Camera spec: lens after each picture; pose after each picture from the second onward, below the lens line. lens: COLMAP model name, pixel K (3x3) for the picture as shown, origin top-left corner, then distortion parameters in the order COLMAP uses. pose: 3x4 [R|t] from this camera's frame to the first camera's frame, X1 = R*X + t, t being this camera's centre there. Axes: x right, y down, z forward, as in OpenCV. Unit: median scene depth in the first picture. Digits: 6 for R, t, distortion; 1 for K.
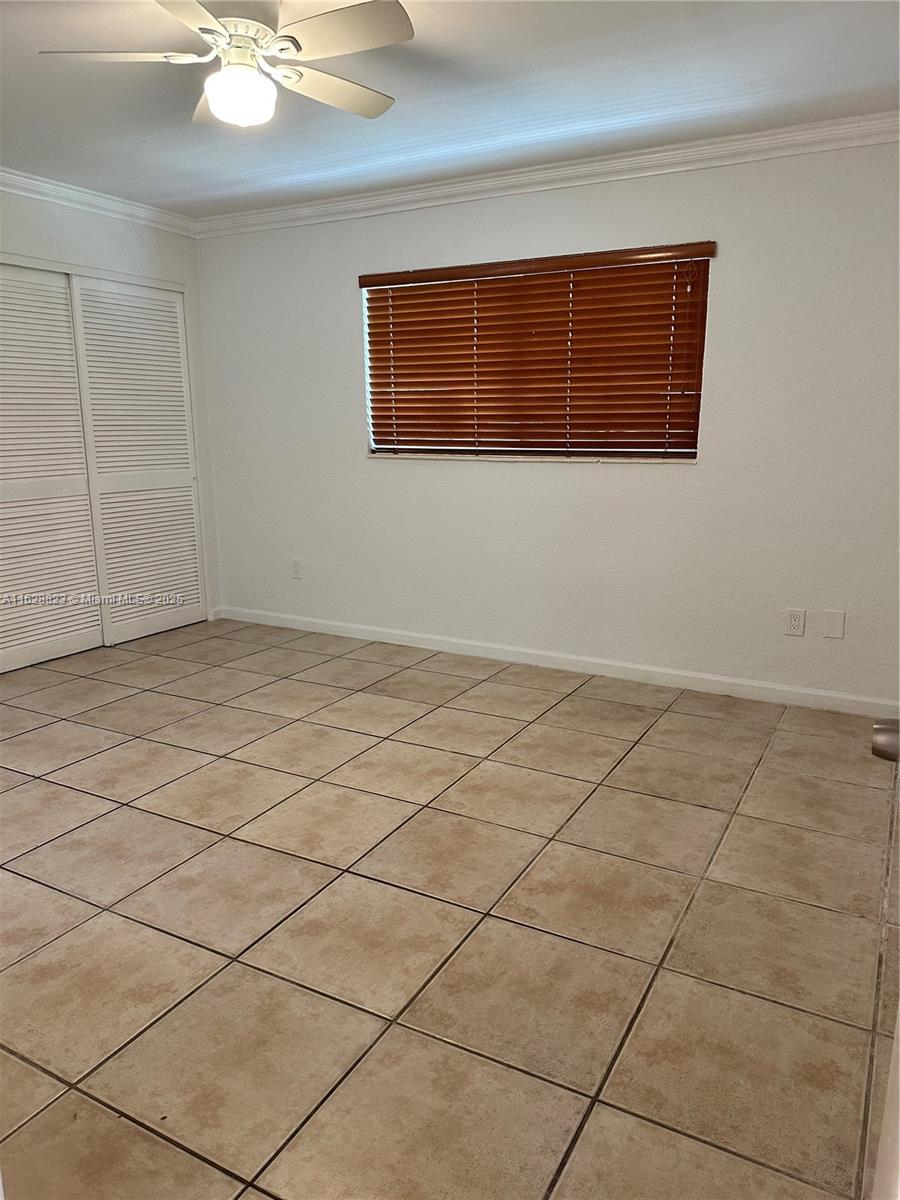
lens RADIAL K [[843.4, 0, 450.0], [0, 843.4, 600.0], [0, 0, 1]] dist [0.089392, -0.119212]
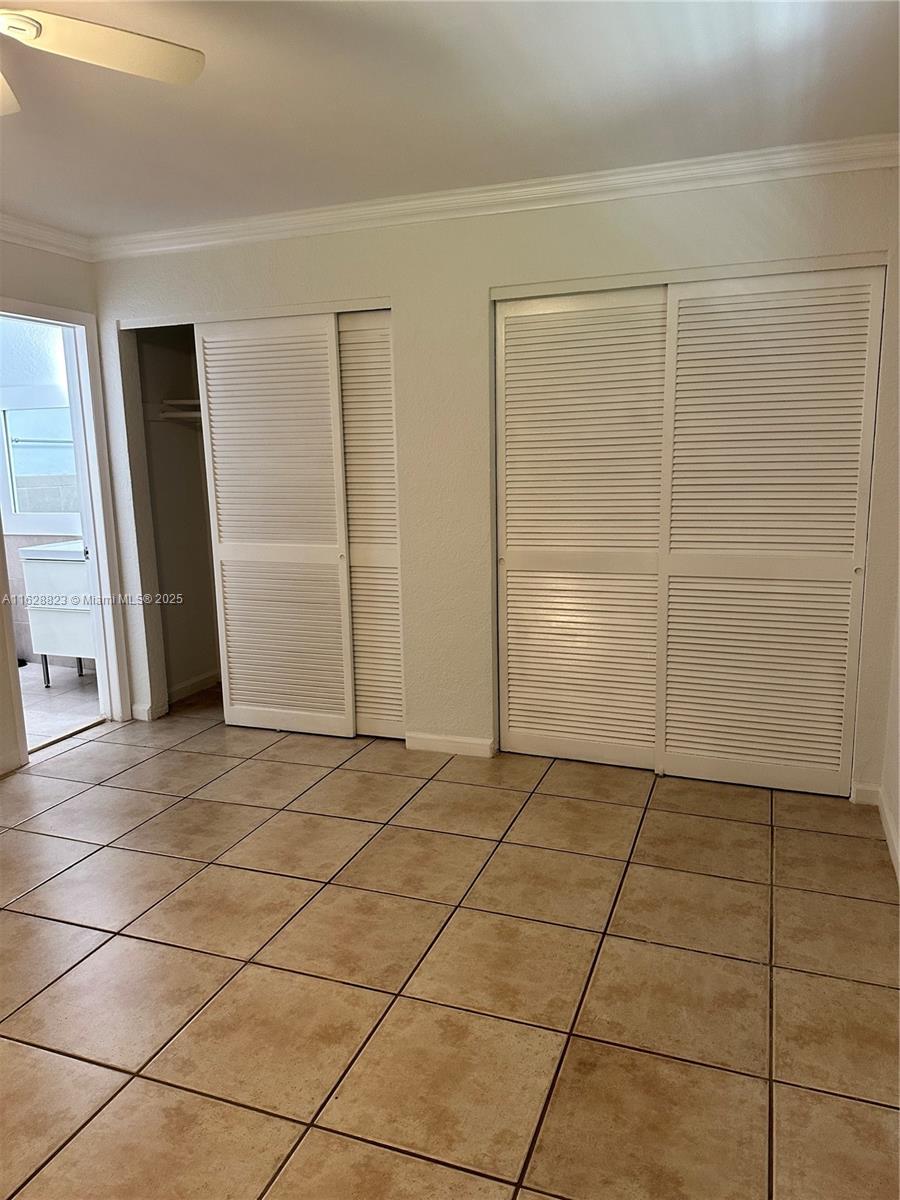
lens RADIAL K [[843.4, 0, 450.0], [0, 843.4, 600.0], [0, 0, 1]] dist [0.089392, -0.119212]
pose [[0.150615, 0.177332, -0.972558, 0.317362], [-0.189342, 0.970742, 0.147679, -0.196681], [0.970291, 0.161903, 0.179785, 0.763298]]
